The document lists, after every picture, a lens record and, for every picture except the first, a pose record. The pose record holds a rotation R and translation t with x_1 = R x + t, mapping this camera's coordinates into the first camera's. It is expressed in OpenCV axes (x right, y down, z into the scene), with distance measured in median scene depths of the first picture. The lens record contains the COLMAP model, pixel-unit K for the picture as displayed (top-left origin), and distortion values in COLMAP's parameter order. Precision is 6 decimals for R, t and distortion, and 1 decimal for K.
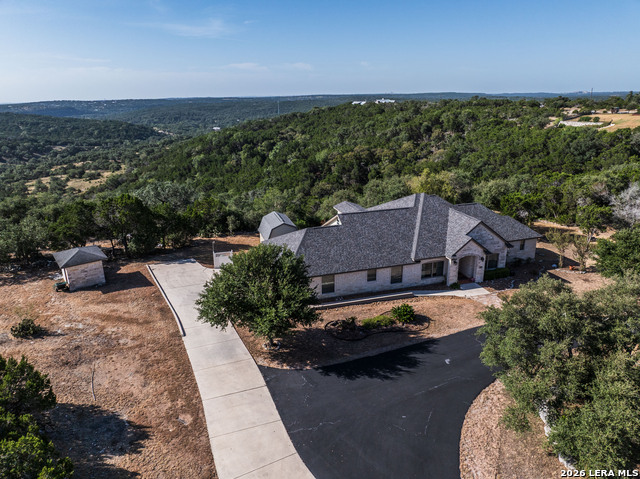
lens RADIAL K [[433.5, 0, 304.5], [0, 433.5, 239.9], [0, 0, 1]] dist [-0.028505, 0.001516]
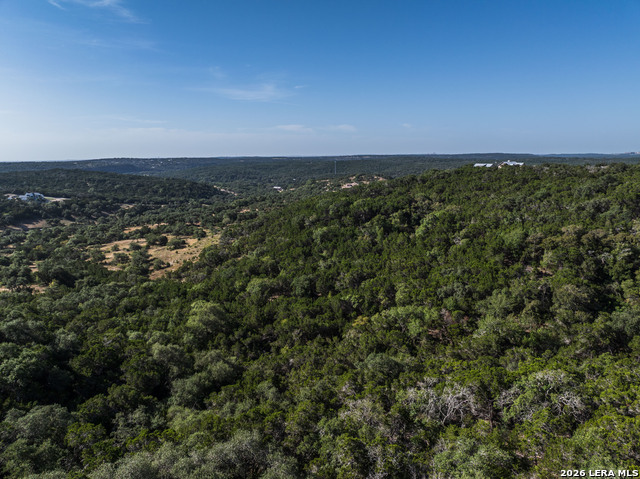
lens RADIAL K [[433.5, 0, 304.5], [0, 433.5, 239.9], [0, 0, 1]] dist [-0.028505, 0.001516]
pose [[0.995637, 0.022423, -0.090573, -0.083679], [-0.033930, 0.991249, -0.127571, -0.028630], [0.086920, 0.130087, 0.987685, 0.083671]]
